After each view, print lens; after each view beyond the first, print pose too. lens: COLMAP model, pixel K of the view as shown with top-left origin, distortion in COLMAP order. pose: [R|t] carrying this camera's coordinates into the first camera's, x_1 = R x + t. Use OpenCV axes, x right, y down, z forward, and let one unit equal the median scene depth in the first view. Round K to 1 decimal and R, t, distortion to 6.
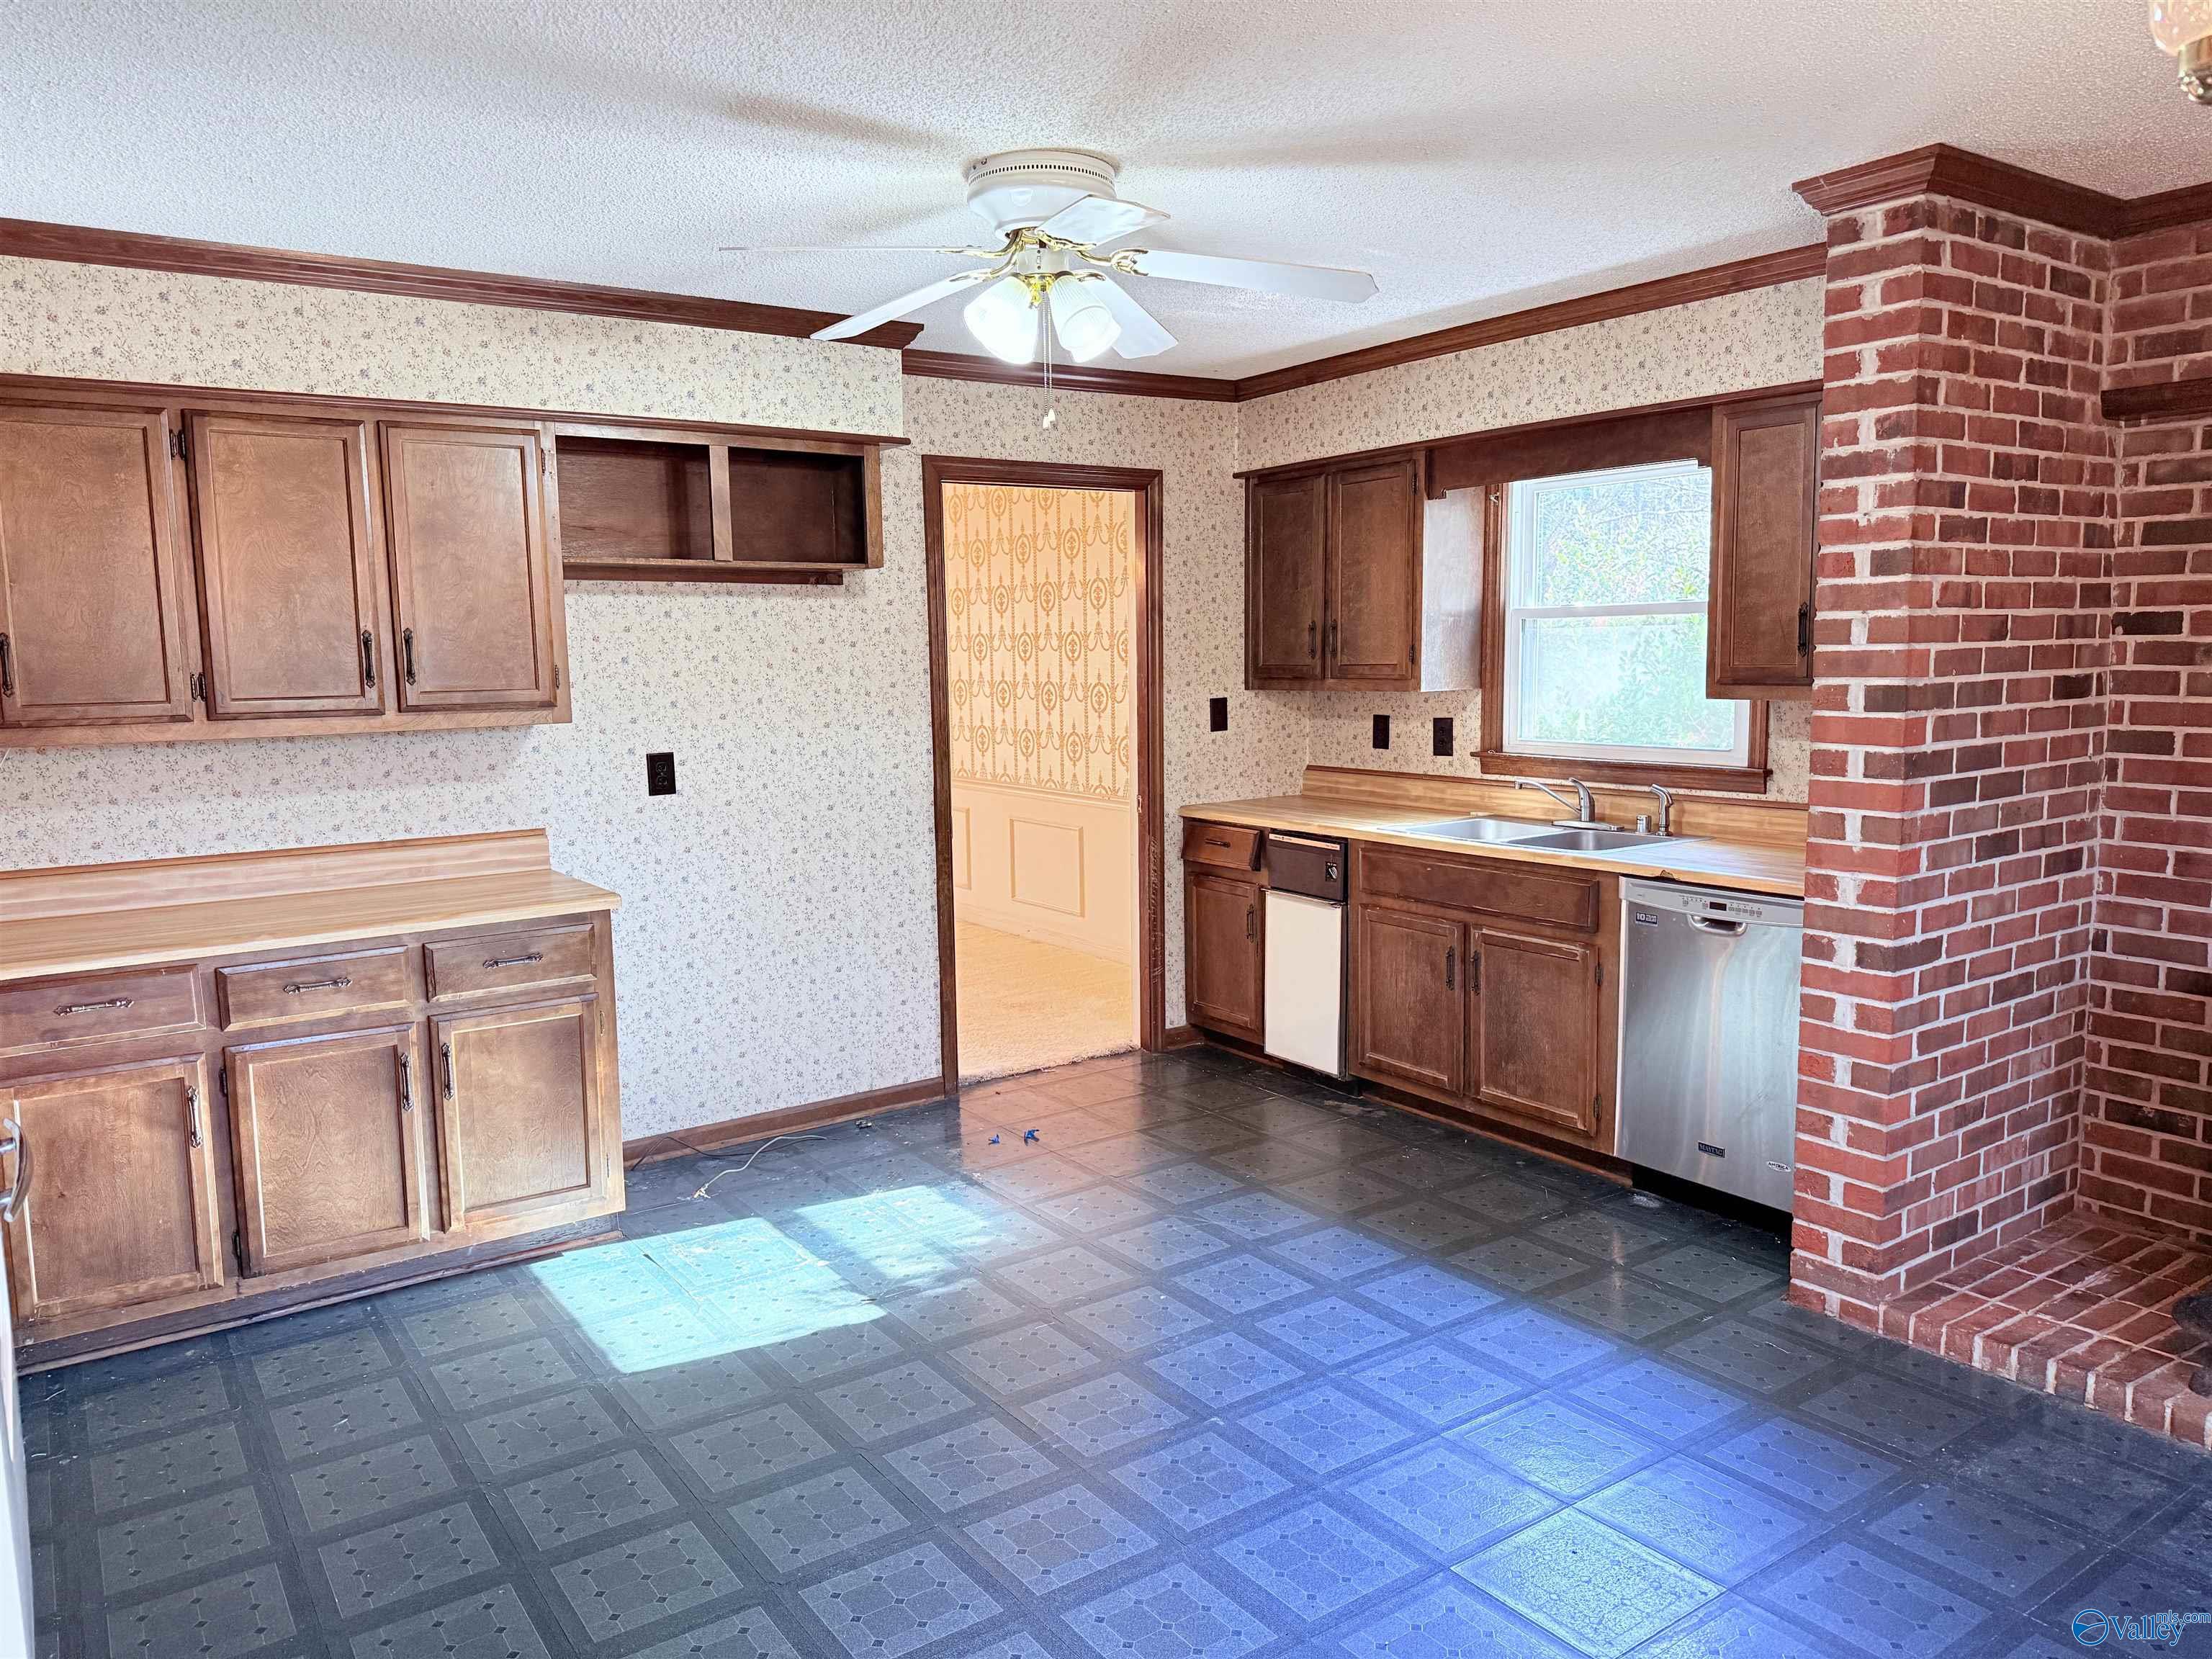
lens RADIAL K [[1561.2, 0, 1106.0], [0, 1561.2, 829.5], [0, 0, 1]] dist [0.009298, -0.004205]
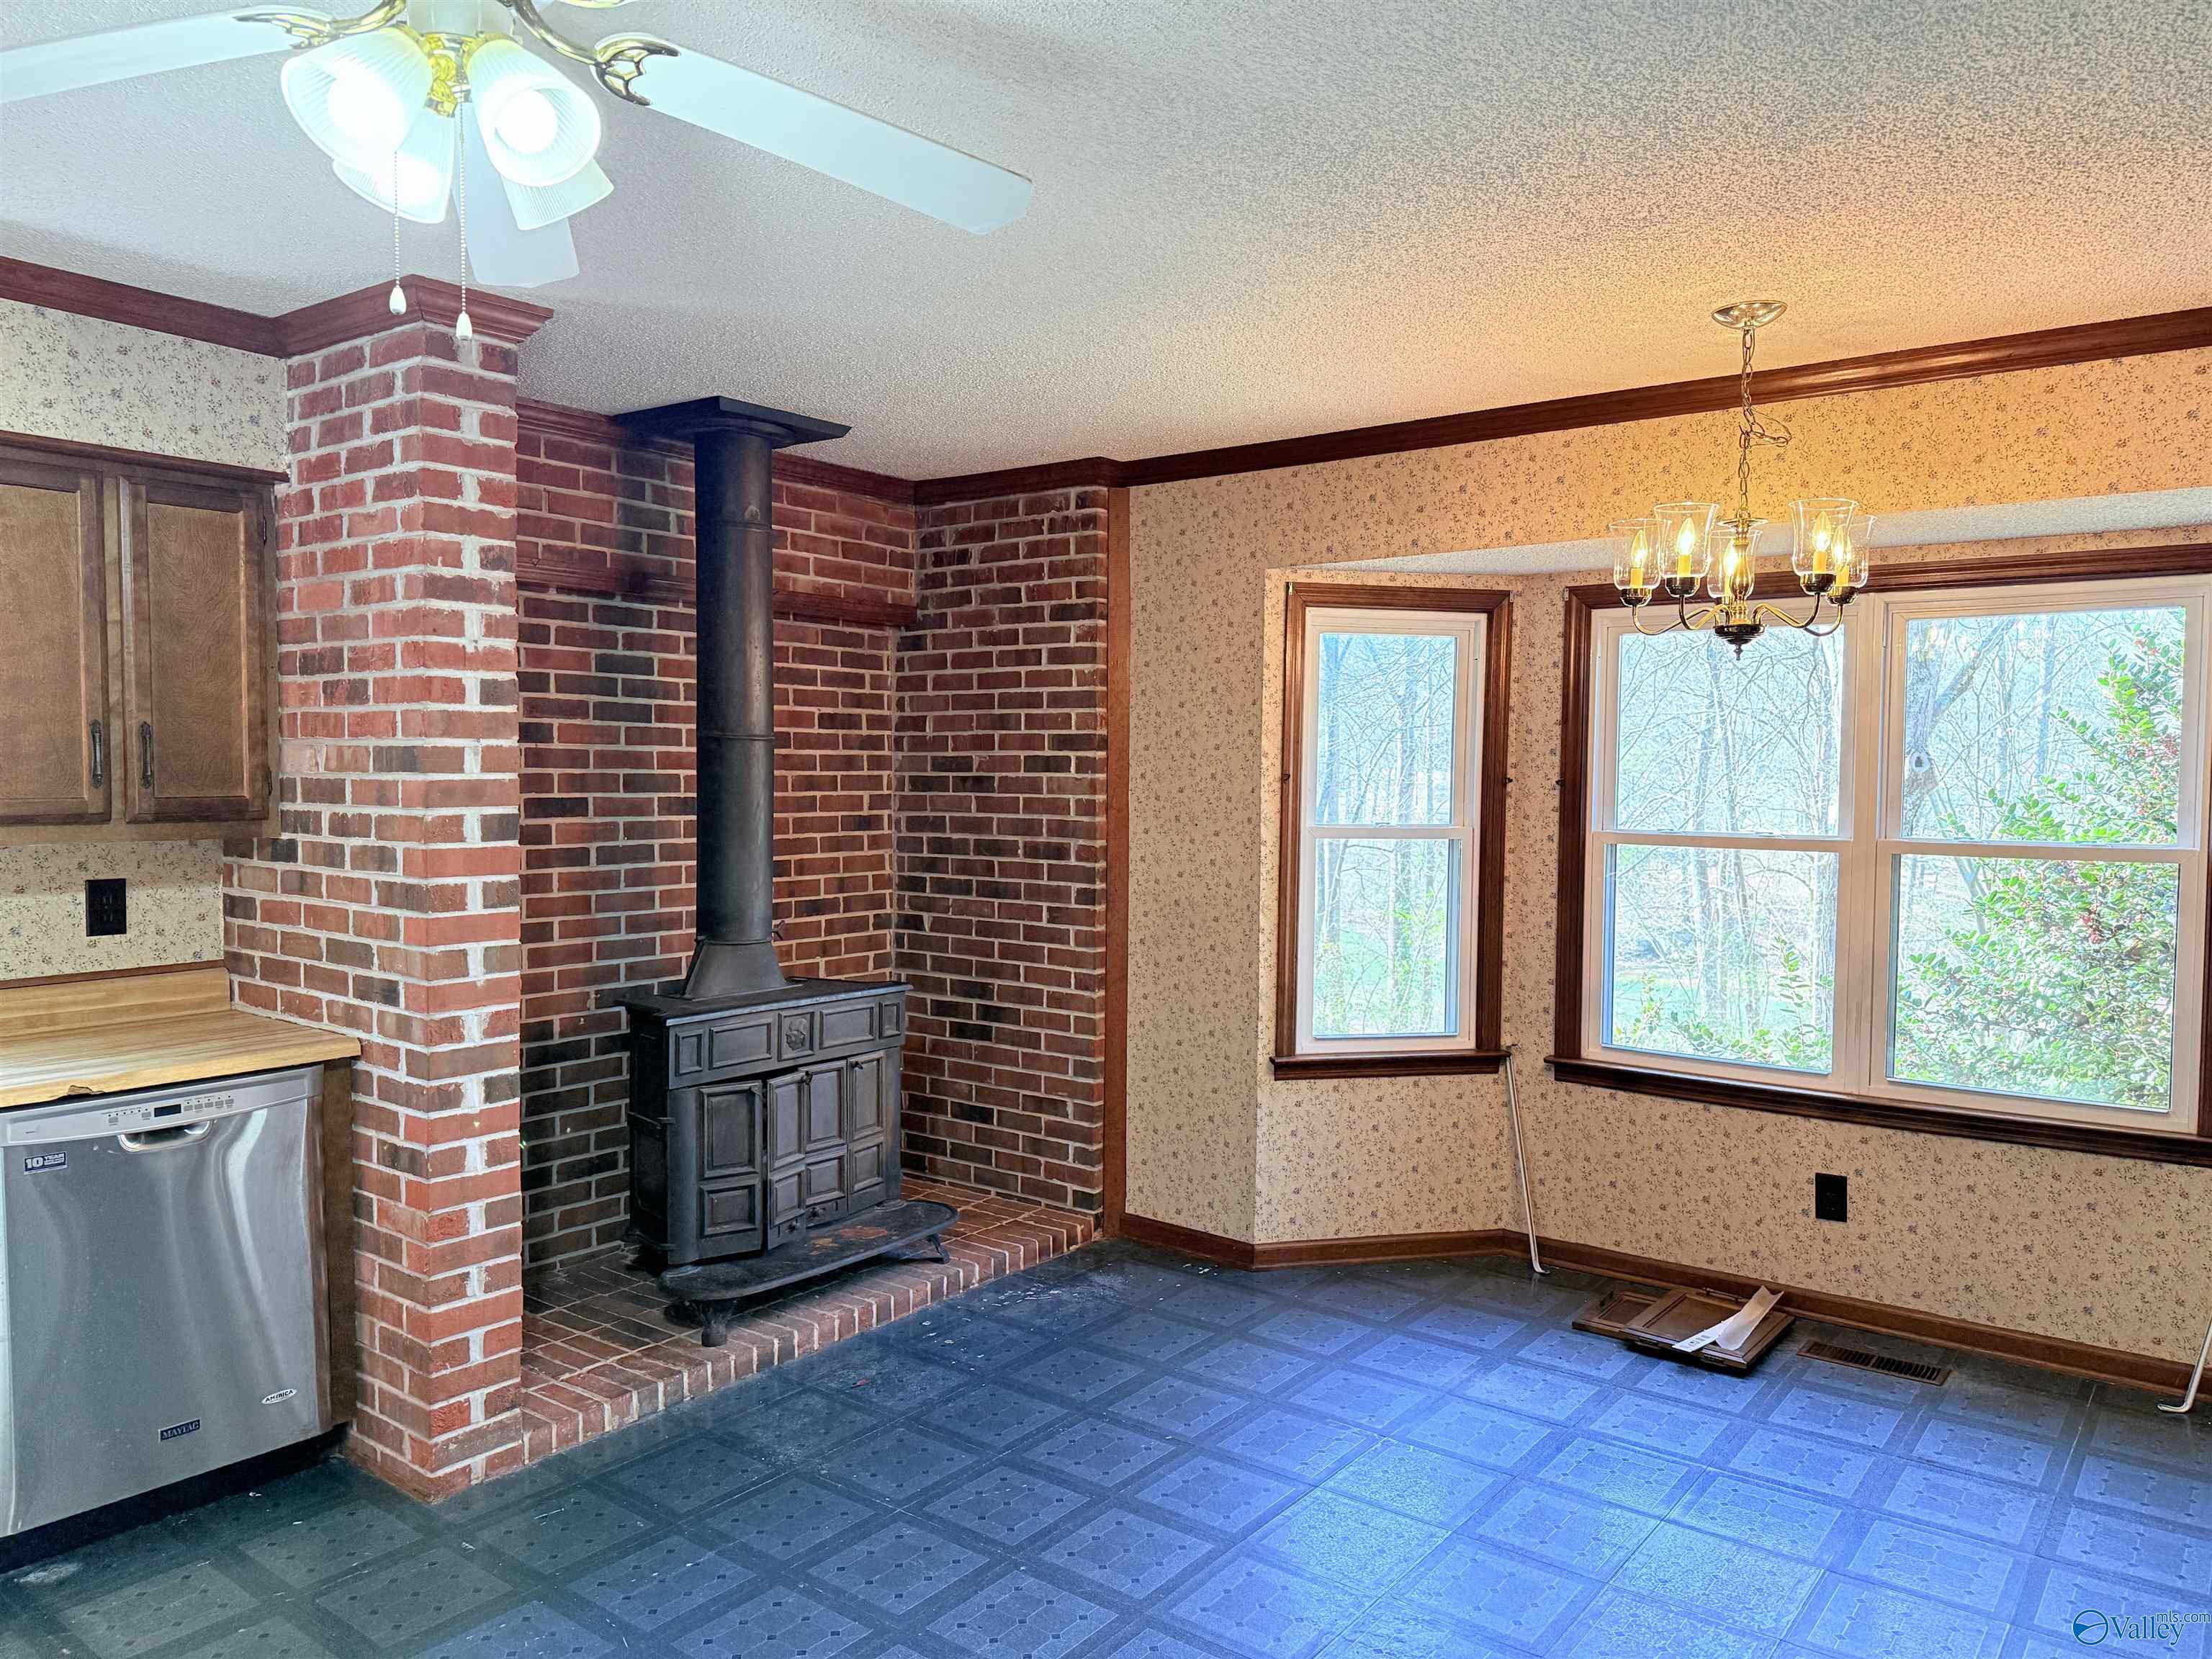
lens RADIAL K [[1561.2, 0, 1106.0], [0, 1561.2, 829.5], [0, 0, 1]] dist [0.009298, -0.004205]
pose [[-0.301665, -0.028057, 0.953001, -0.565038], [0.108569, 0.992054, 0.063574, -0.102758], [-0.947212, 0.122644, -0.296222, 0.920570]]
